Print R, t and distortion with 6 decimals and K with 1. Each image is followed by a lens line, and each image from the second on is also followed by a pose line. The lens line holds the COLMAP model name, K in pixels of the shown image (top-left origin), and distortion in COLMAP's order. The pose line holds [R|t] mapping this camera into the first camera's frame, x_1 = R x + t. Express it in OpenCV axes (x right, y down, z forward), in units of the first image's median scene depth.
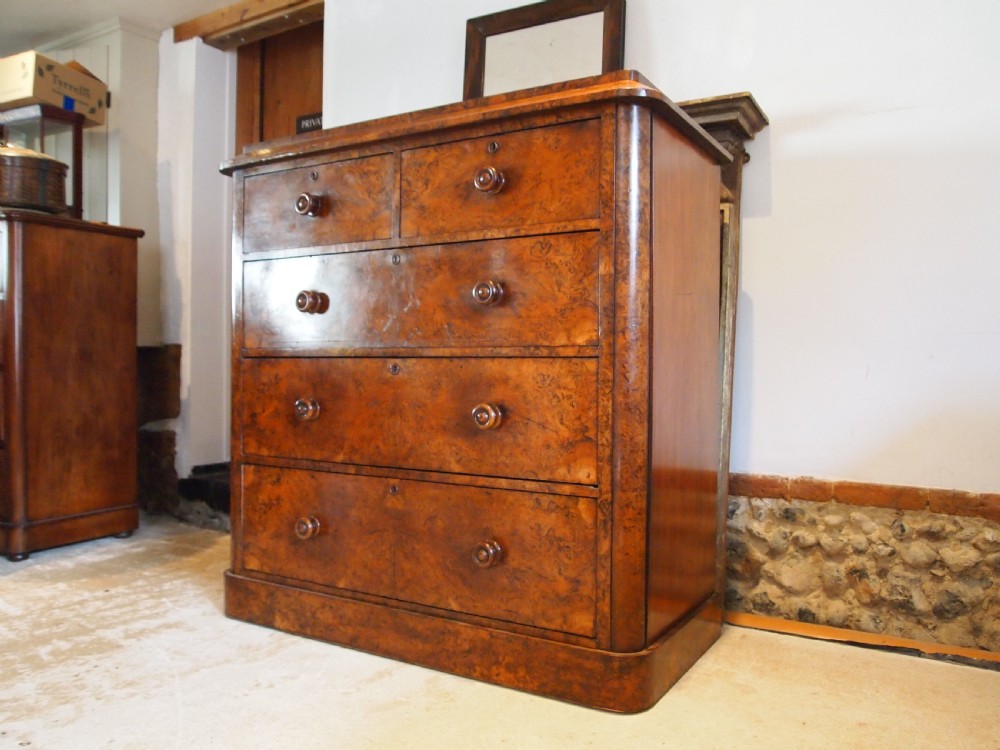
lens RADIAL K [[786.7, 0, 509.2], [0, 786.7, 391.6], [0, 0, 1]] dist [-0.044181, -0.001488]
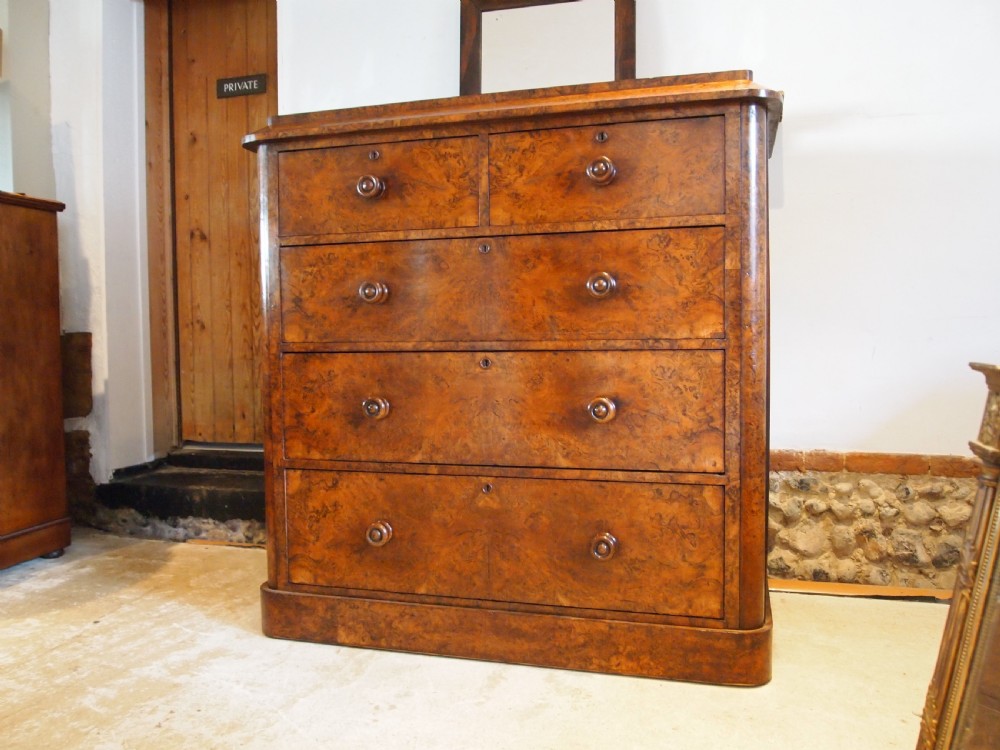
lens RADIAL K [[786.7, 0, 505.6], [0, 786.7, 388.2], [0, 0, 1]] dist [-0.044181, -0.001488]
pose [[0.968171, -0.034940, 0.247839, -0.370234], [0.026786, 0.998986, 0.036194, -0.033280], [-0.248853, -0.028404, 0.968125, 0.064559]]
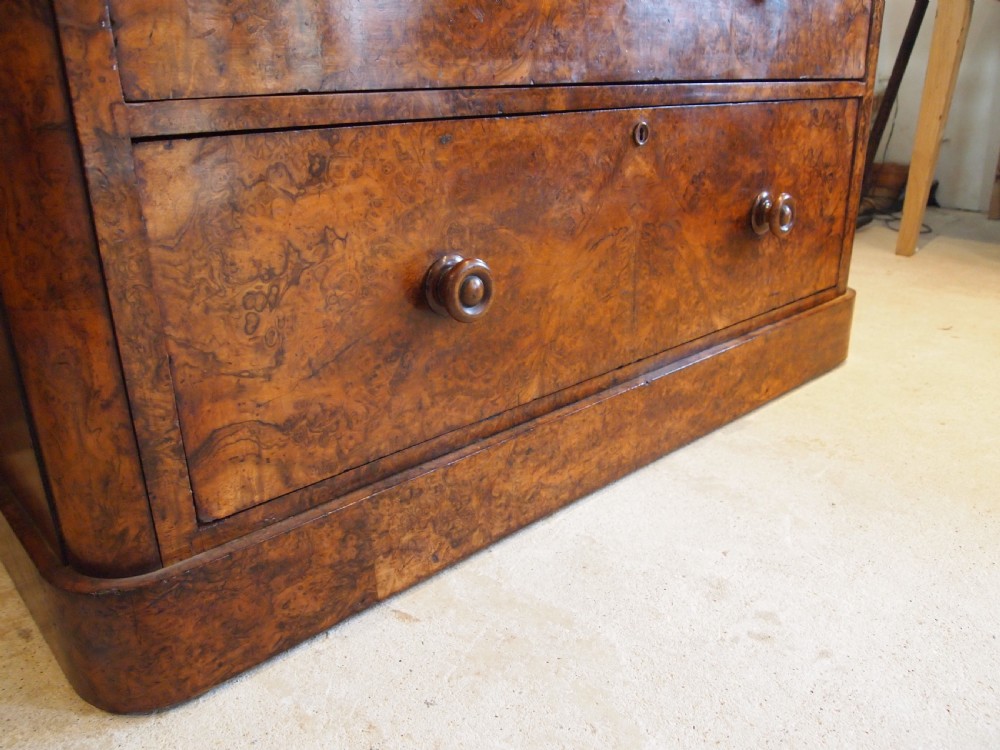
lens RADIAL K [[786.7, 0, 504.9], [0, 786.7, 381.9], [0, 0, 1]] dist [-0.044181, -0.001488]
pose [[0.295927, -0.360861, 0.884424, -0.637700], [0.044226, 0.930078, 0.364691, 0.092438], [-0.954186, -0.068808, 0.291195, 0.960047]]
